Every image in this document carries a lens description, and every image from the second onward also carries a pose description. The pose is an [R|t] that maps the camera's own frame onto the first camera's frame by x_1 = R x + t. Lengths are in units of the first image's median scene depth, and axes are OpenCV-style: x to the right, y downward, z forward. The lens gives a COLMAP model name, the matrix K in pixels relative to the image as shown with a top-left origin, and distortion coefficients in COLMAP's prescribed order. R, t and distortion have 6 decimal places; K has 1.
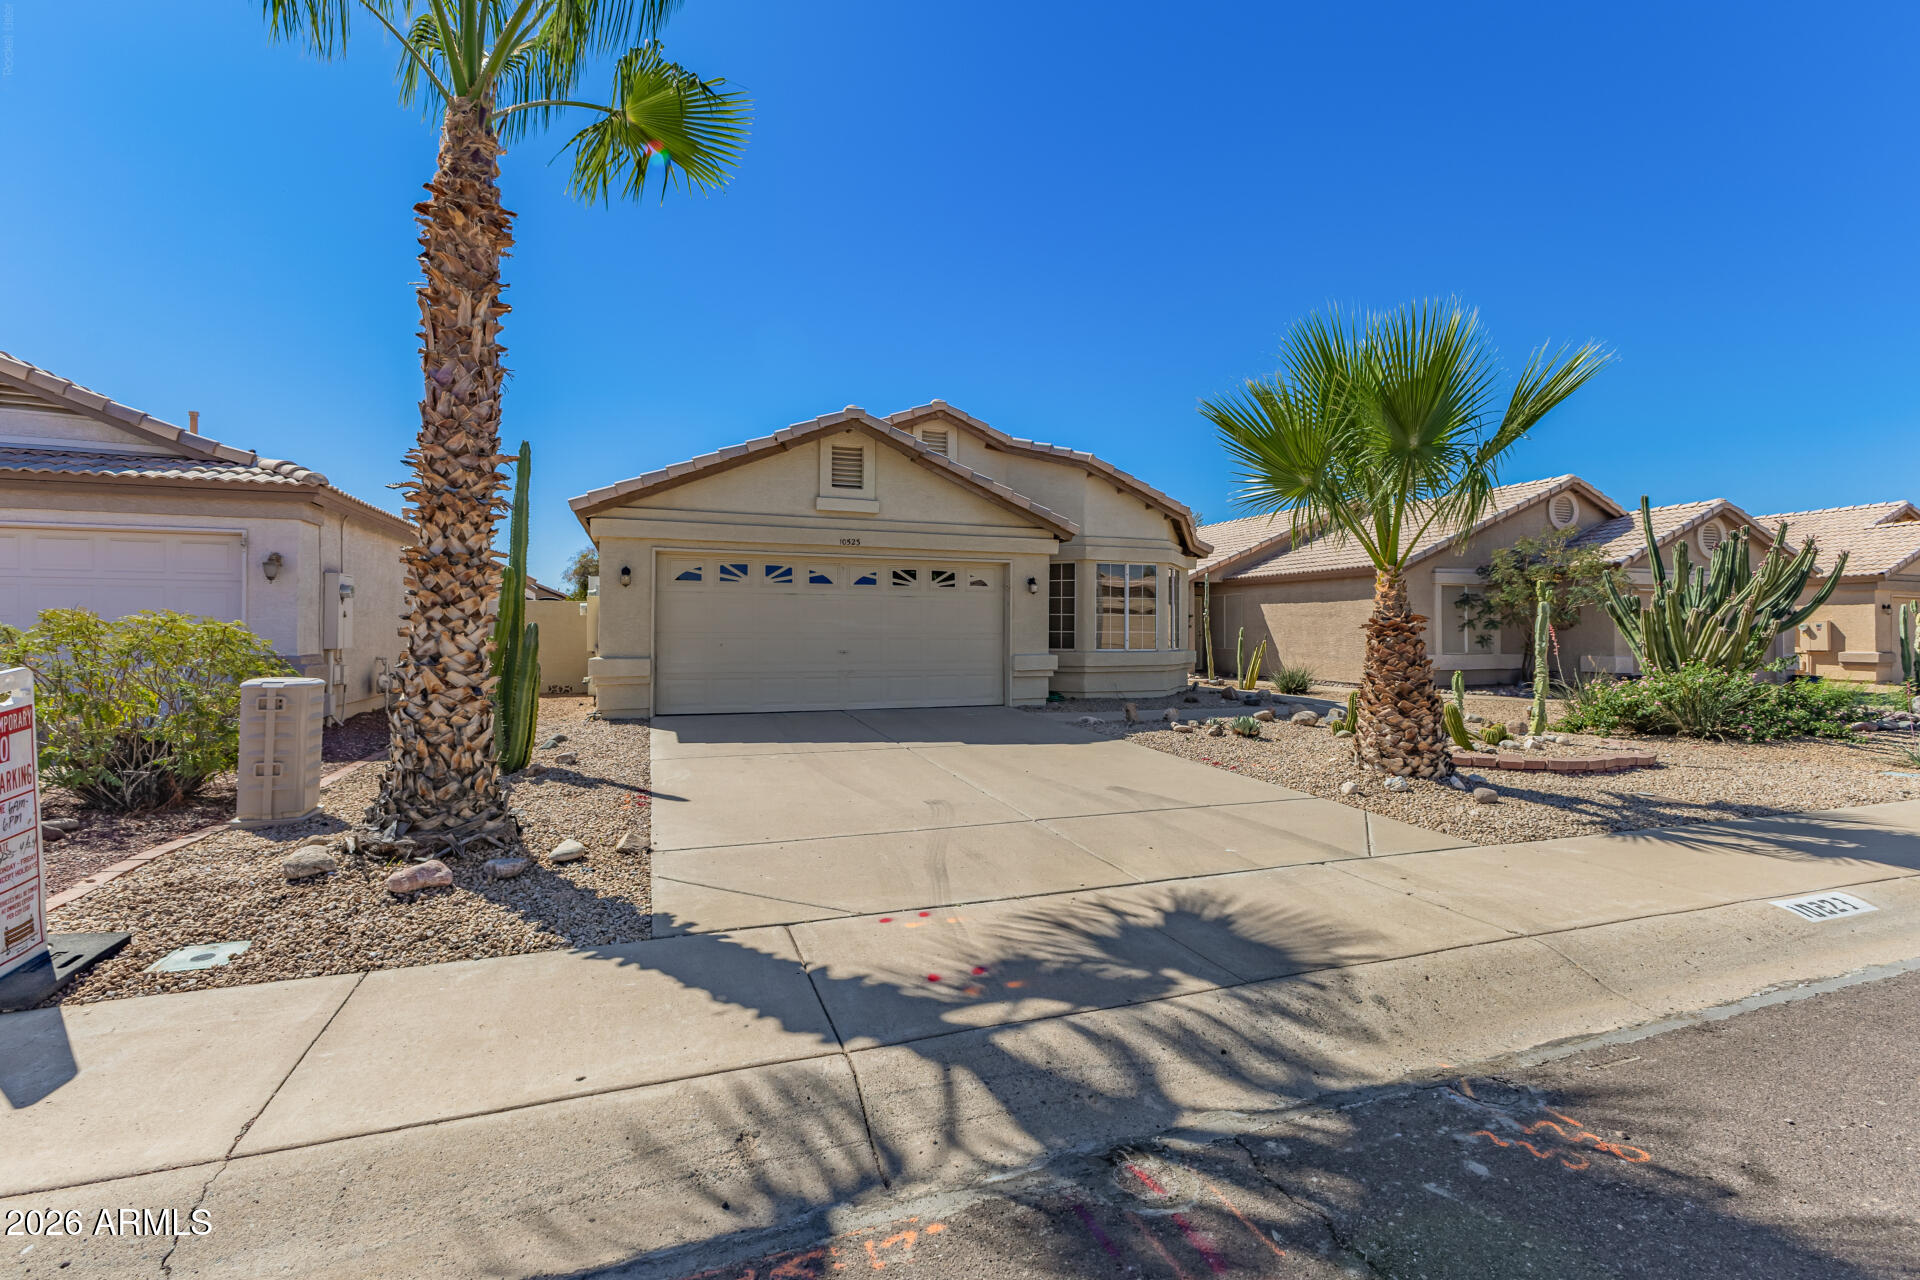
lens RADIAL K [[831.0, 0, 956.5], [0, 831.0, 631.5], [0, 0, 1]] dist [0.008688, -0.000405]
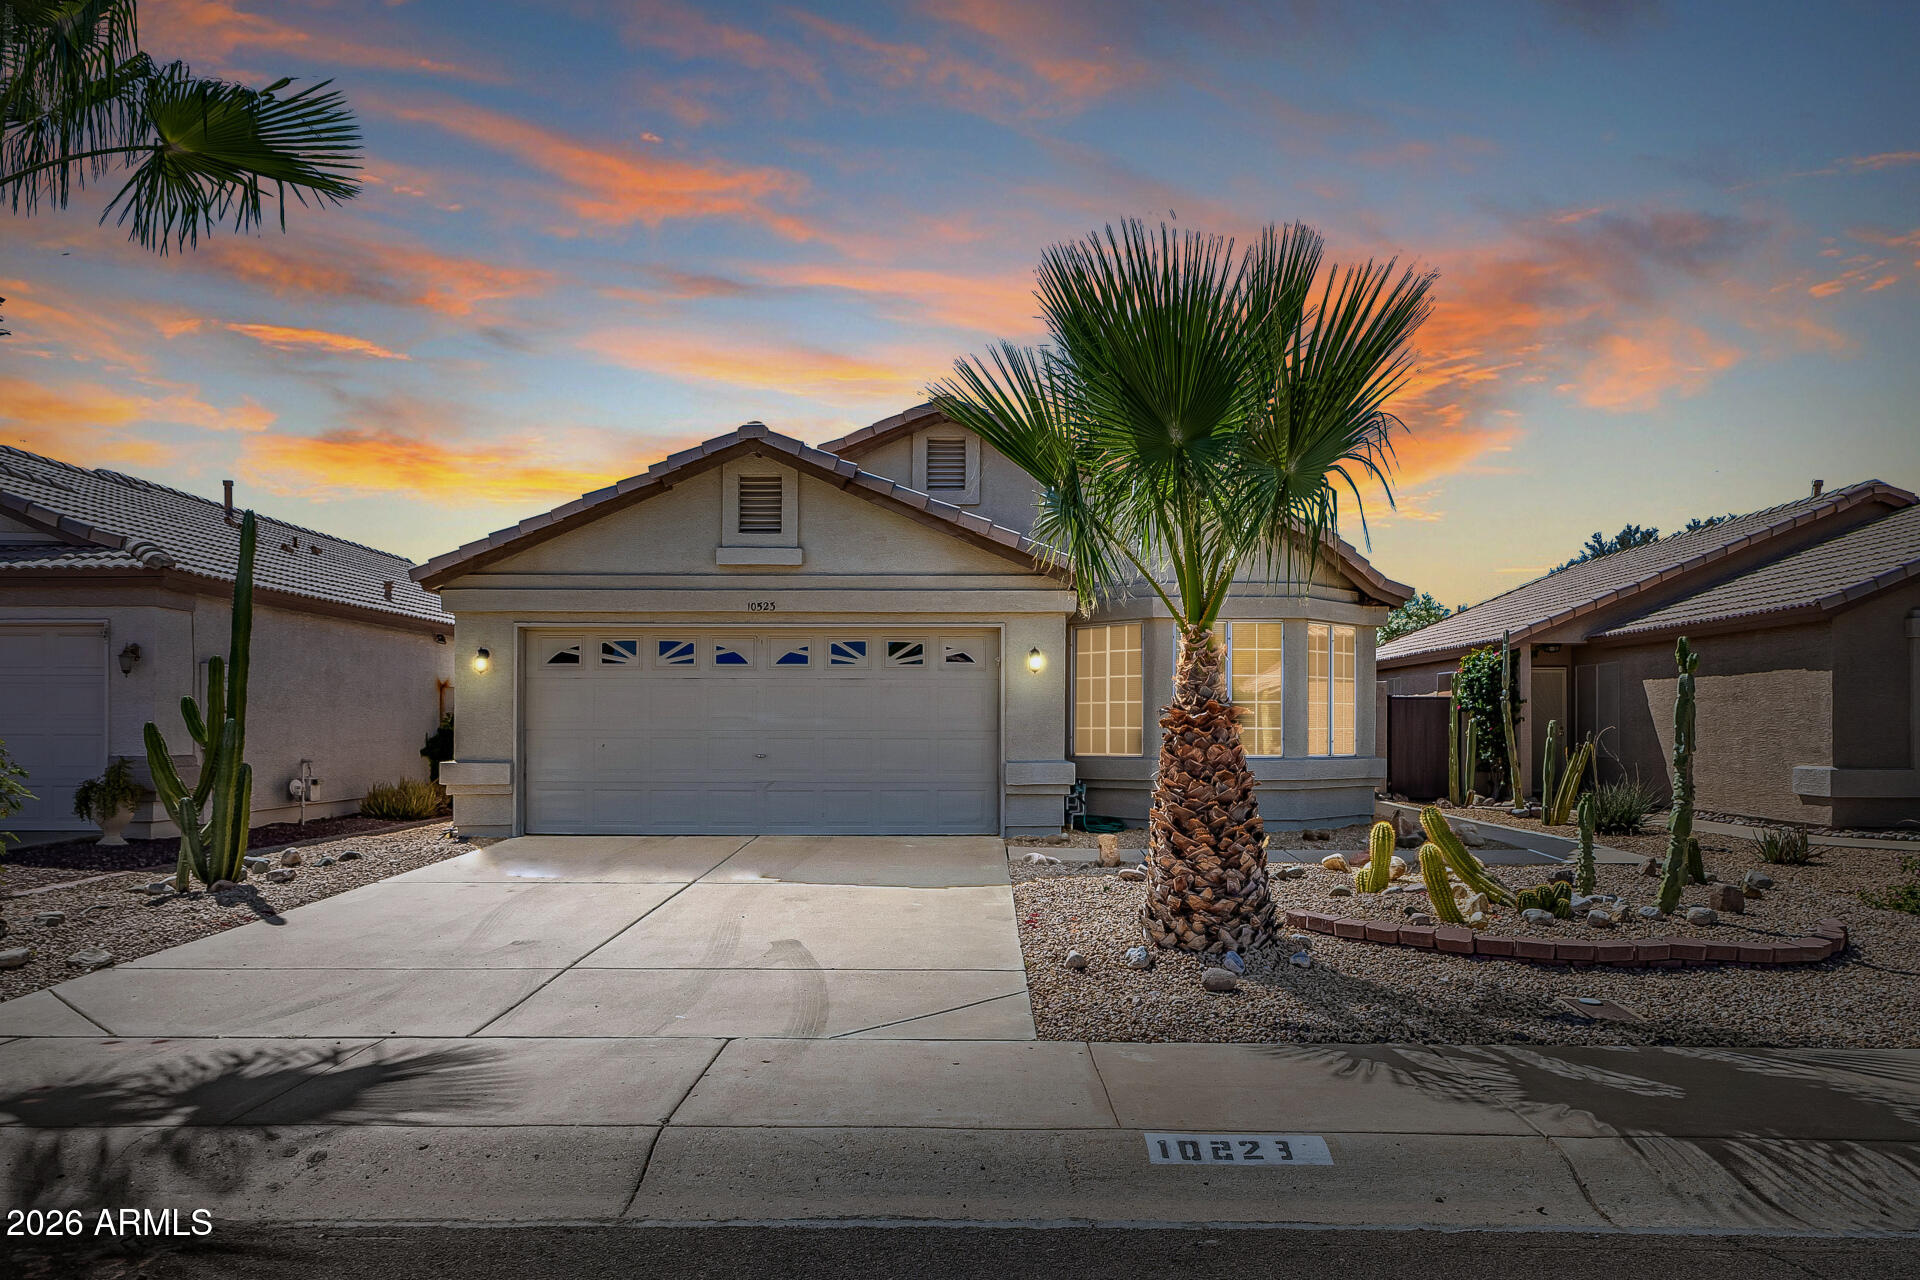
lens RADIAL K [[1285.5, 0, 961.0], [0, 1285.5, 734.6], [0, 0, 1]] dist [0.005494, 0.003697]
pose [[0.936642, -0.000781, -0.350287, 0.442429], [0.002256, 0.999990, 0.003801, 0.001423], [0.350281, -0.004350, 0.936635, -0.000224]]
